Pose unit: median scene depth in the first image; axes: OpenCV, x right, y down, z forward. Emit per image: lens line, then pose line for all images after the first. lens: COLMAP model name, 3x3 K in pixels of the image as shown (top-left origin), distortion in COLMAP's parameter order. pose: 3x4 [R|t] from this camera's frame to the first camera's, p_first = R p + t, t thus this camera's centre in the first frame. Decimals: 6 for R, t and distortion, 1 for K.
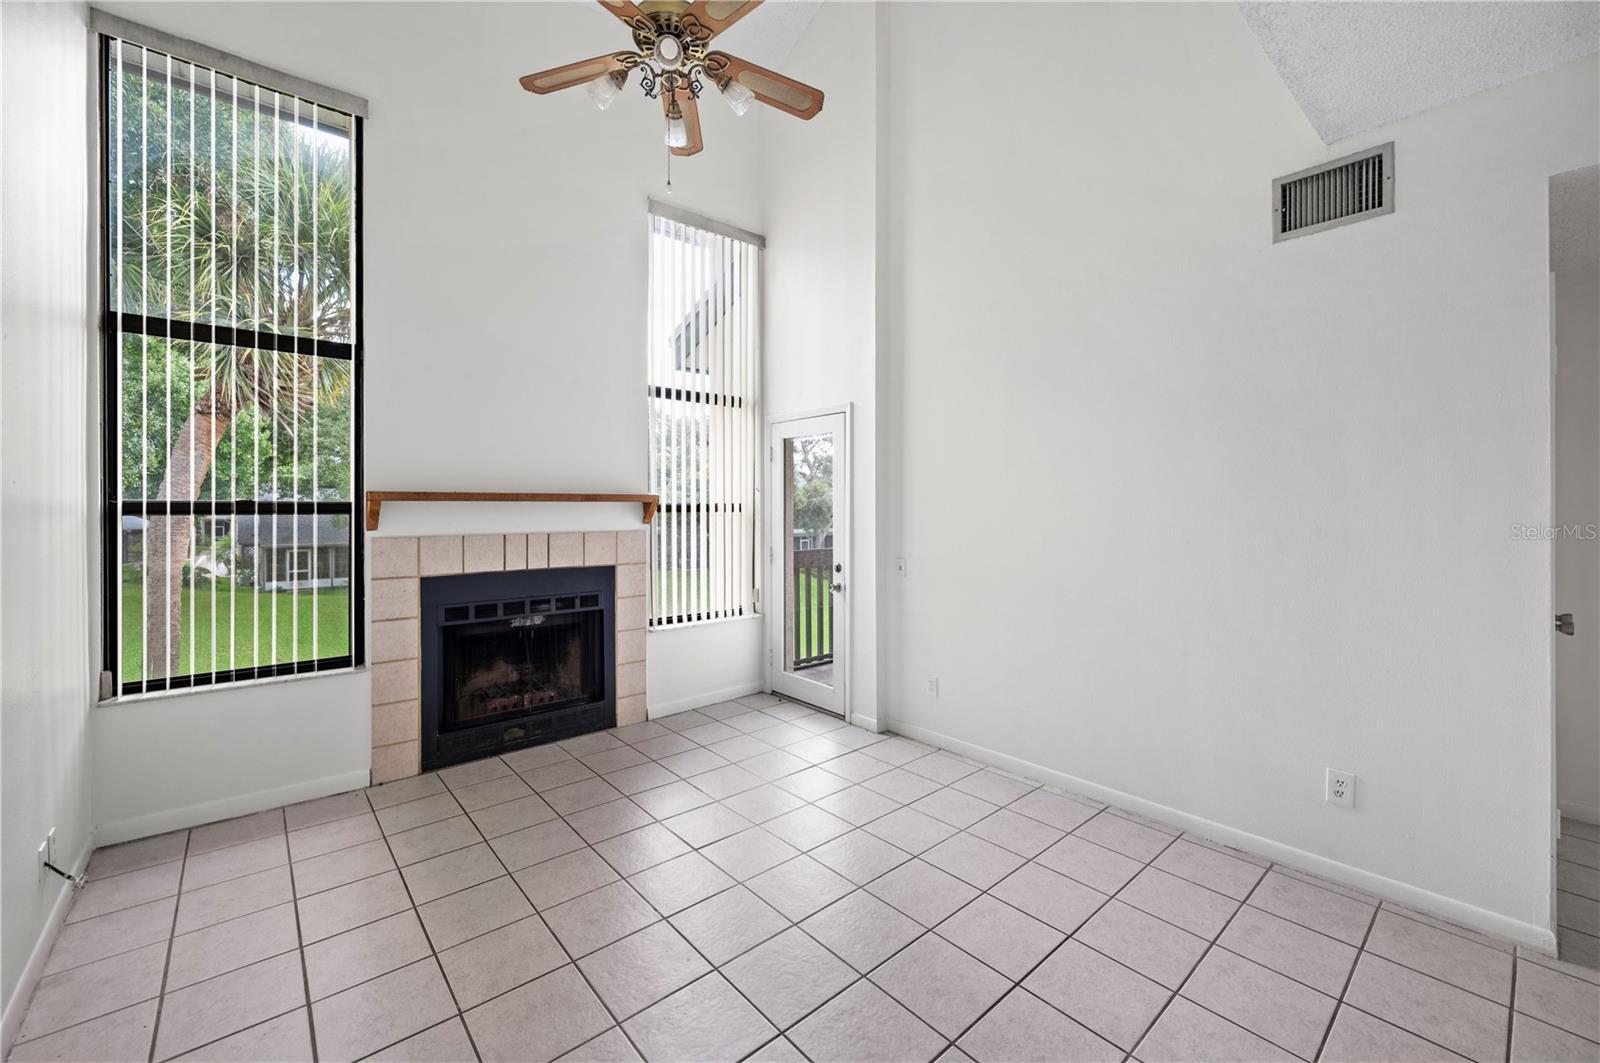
lens RADIAL K [[639.7, 0, 804.6], [0, 639.7, 507.4], [0, 0, 1]] dist [-0.000966, -0.000151]
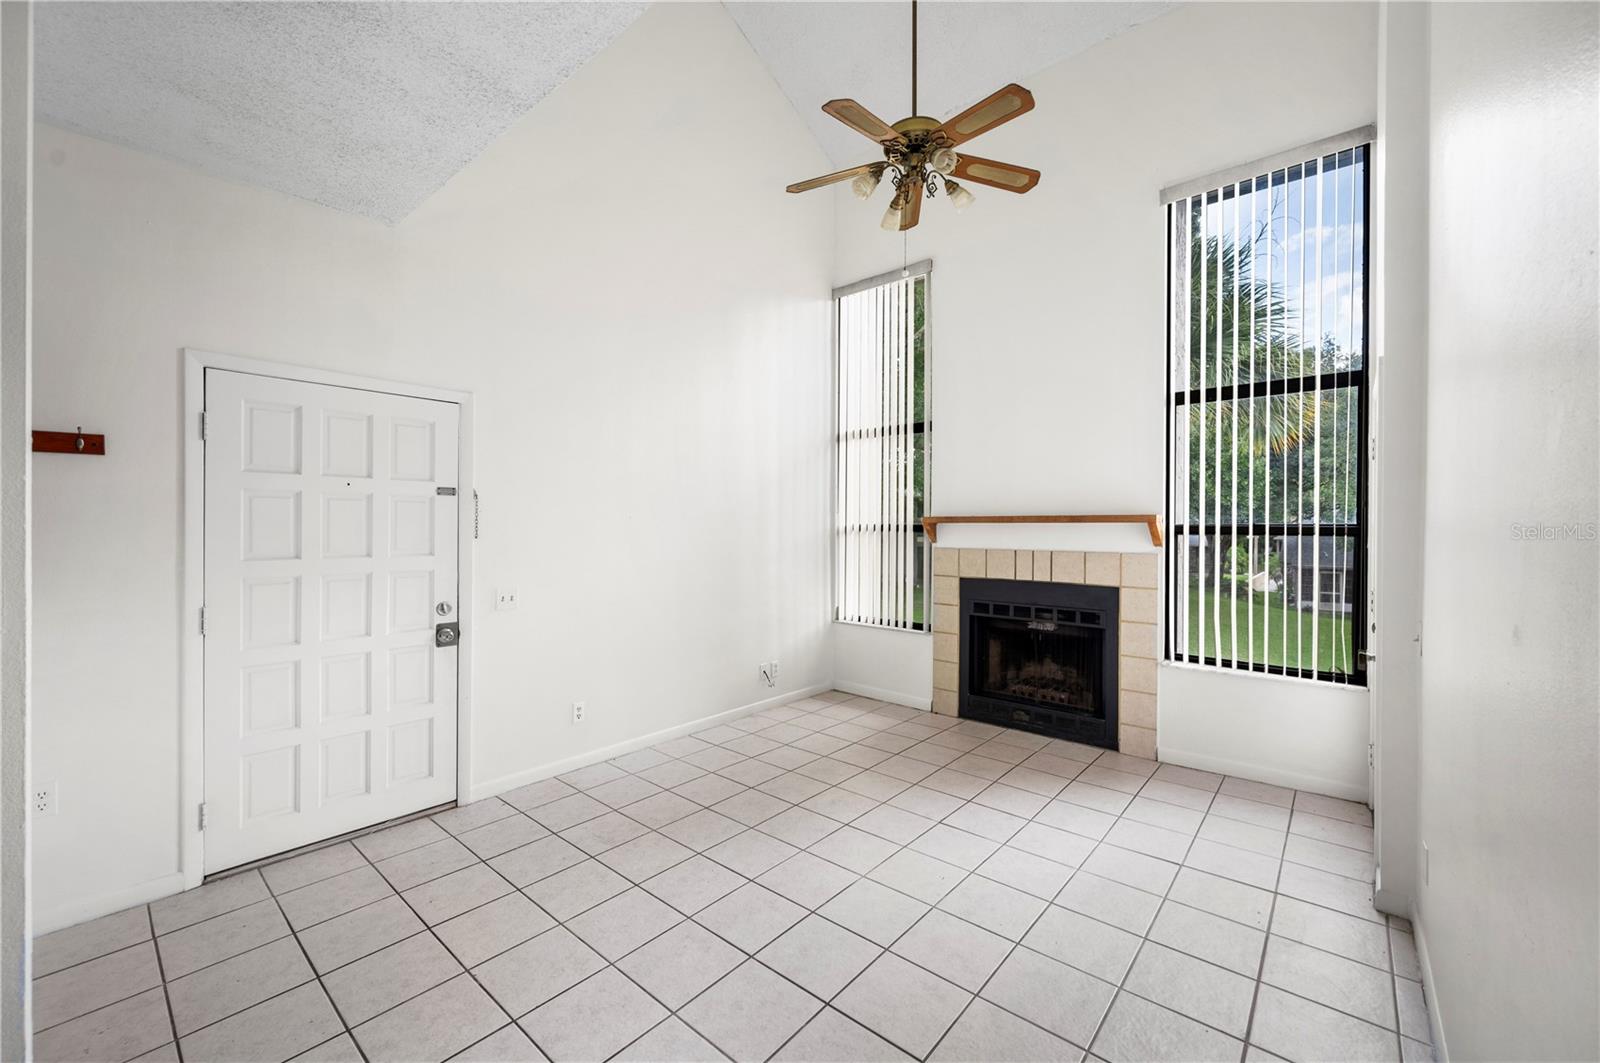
lens RADIAL K [[639.7, 0, 806.4], [0, 639.7, 528.3], [0, 0, 1]] dist [-0.000966, -0.000151]
pose [[0.153121, 0.004124, -0.988199, 0.657617], [-0.005811, 0.999978, 0.003273, -0.000708], [0.988190, 0.005241, 0.153141, 0.405898]]
